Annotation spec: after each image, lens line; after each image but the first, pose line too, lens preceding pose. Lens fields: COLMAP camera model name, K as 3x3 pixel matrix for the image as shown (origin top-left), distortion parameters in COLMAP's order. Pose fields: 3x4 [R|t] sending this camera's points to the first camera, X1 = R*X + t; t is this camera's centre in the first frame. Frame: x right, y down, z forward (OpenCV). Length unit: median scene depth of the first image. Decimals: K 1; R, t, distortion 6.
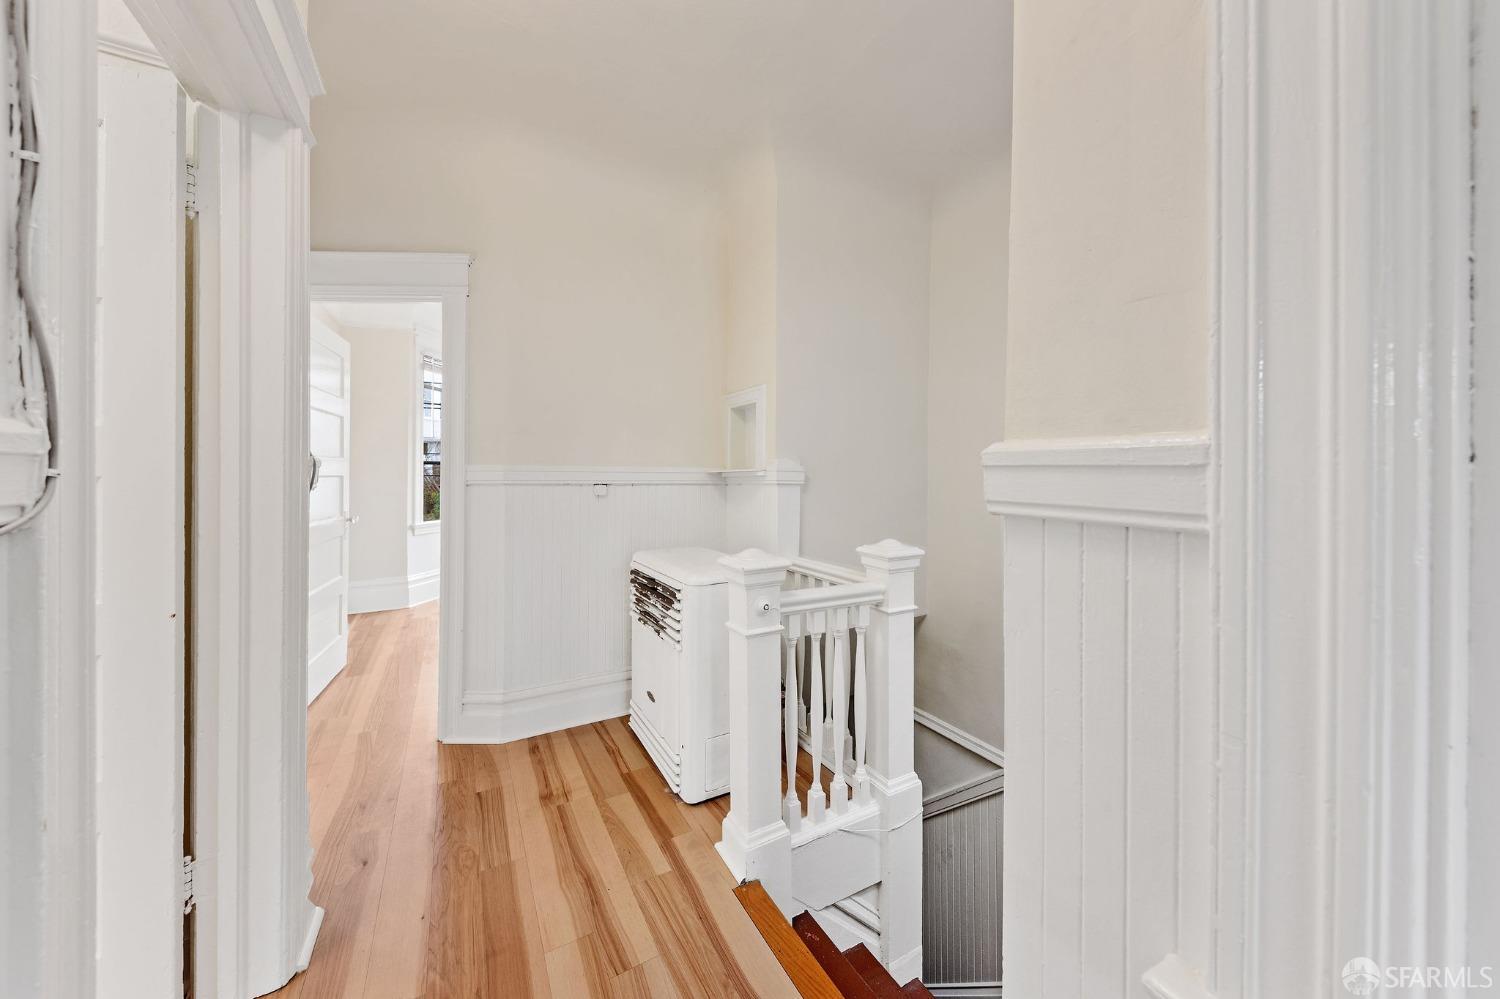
lens RADIAL K [[511.0, 0, 750.2], [0, 511.0, 472.7], [0, 0, 1]] dist [-0.000222, -0.002173]
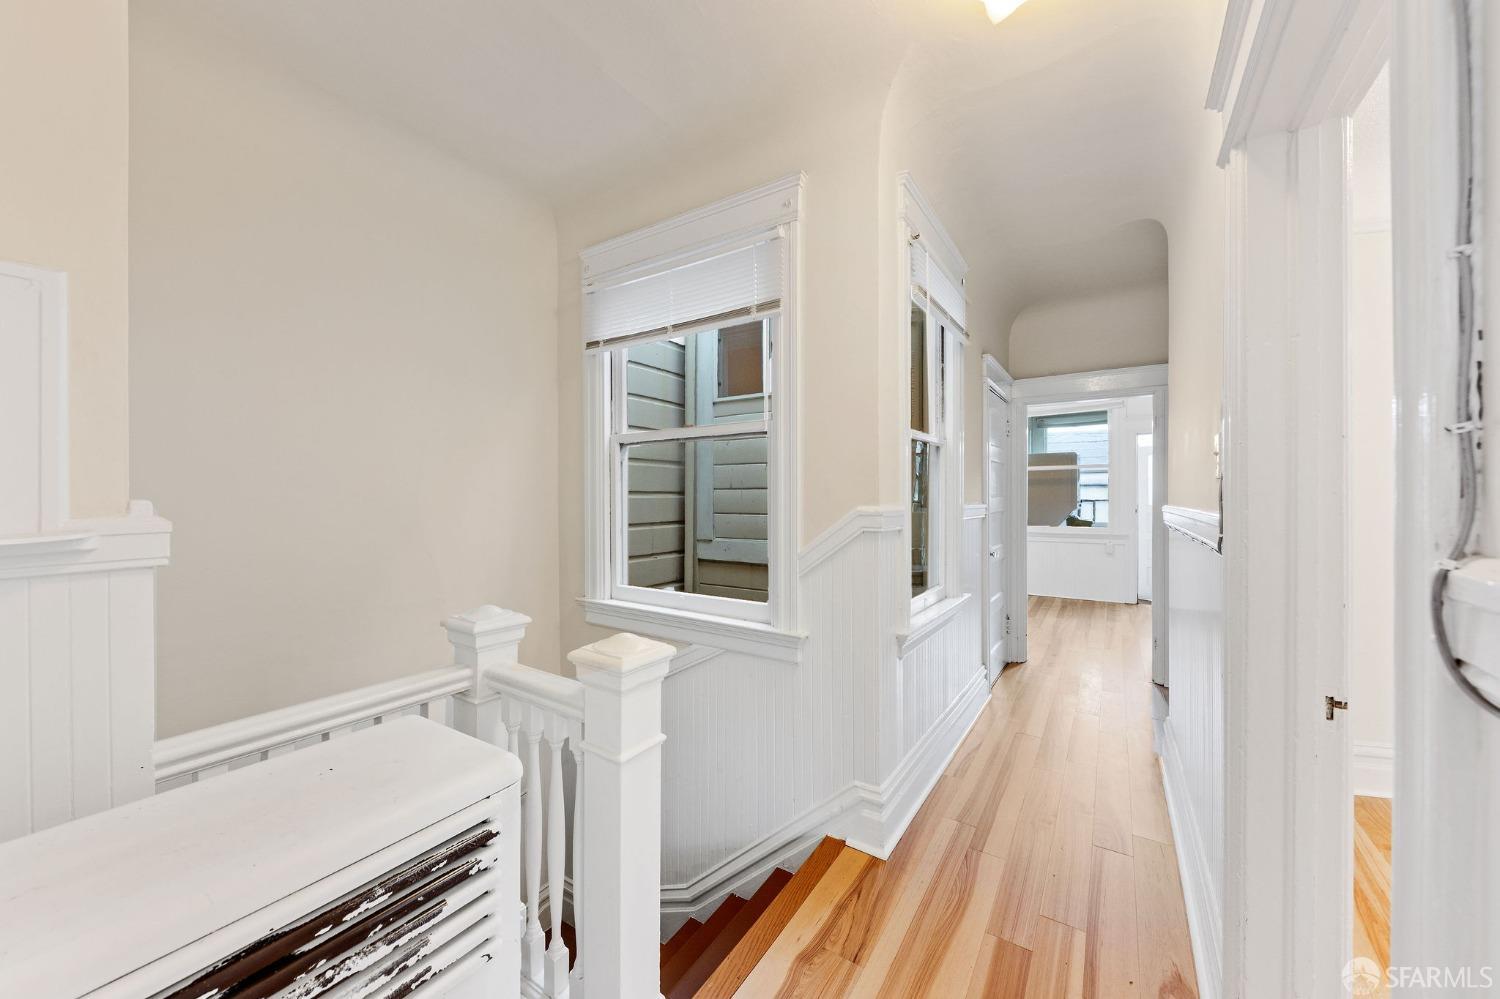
lens RADIAL K [[550.3, 0, 754.5], [0, 550.3, 493.0], [0, 0, 1]] dist [0.000590, -0.000055]
pose [[-0.456138, -0.001771, 0.889907, -0.652384], [-0.005305, 0.999986, -0.000729, -0.036498], [-0.889893, -0.005054, -0.456141, 1.028234]]
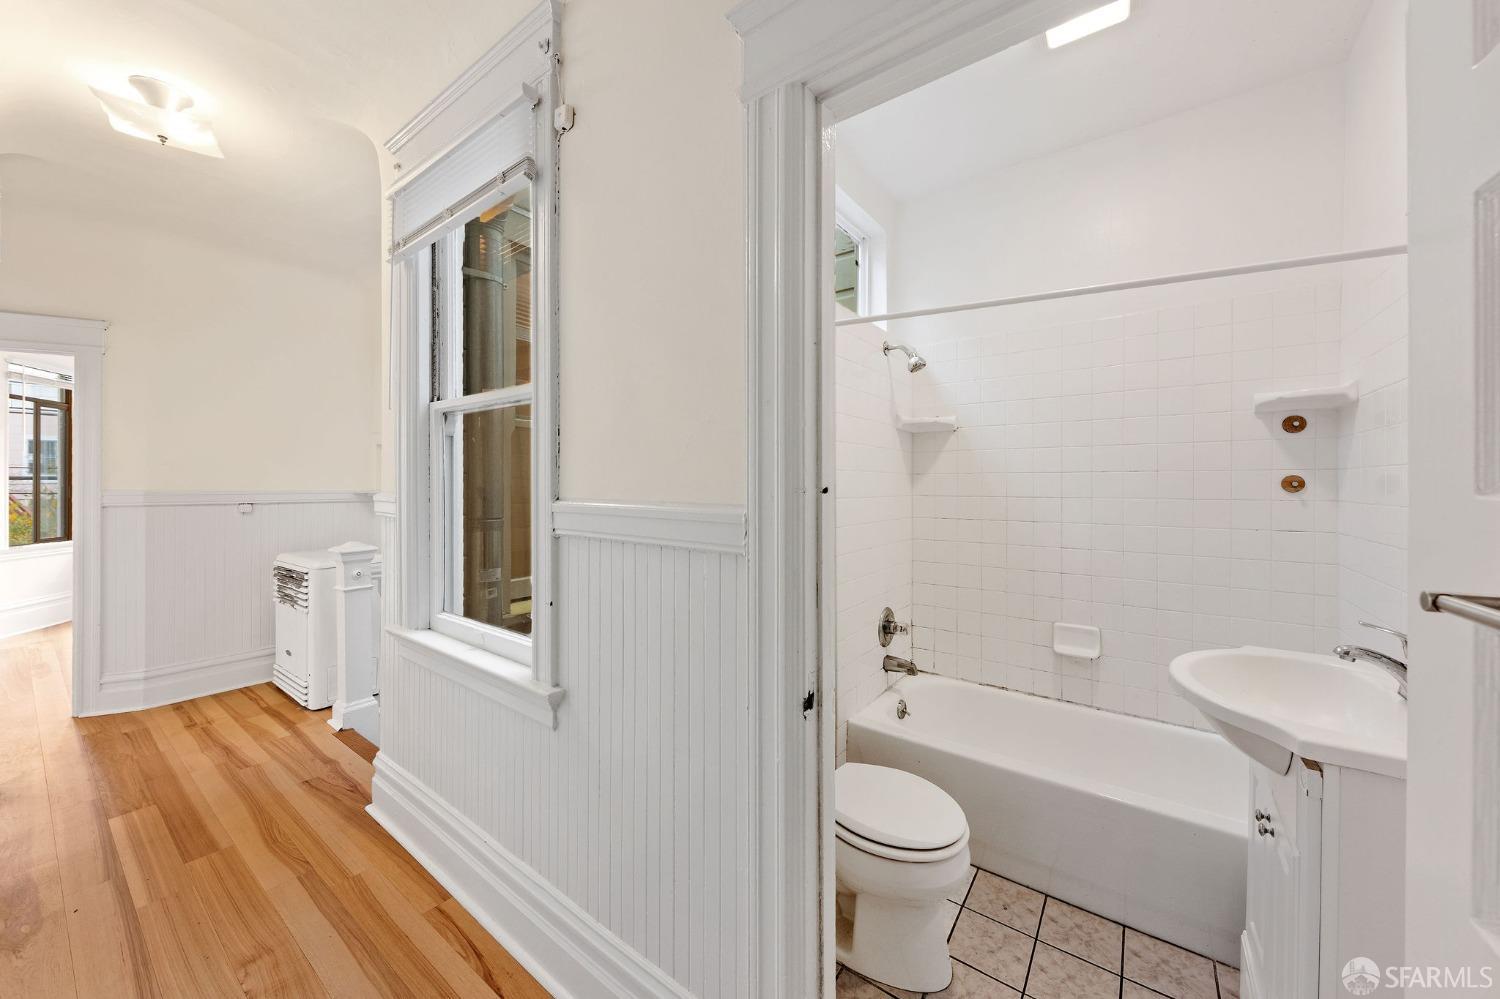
lens RADIAL K [[537.3, 0, 746.8], [0, 537.3, 480.3], [0, 0, 1]] dist [-0.000572, -0.000191]
pose [[0.911594, -0.005128, 0.411061, 0.370284], [0.004557, 0.999987, 0.002370, -0.041752], [-0.411067, -0.000288, 0.911605, -0.922951]]
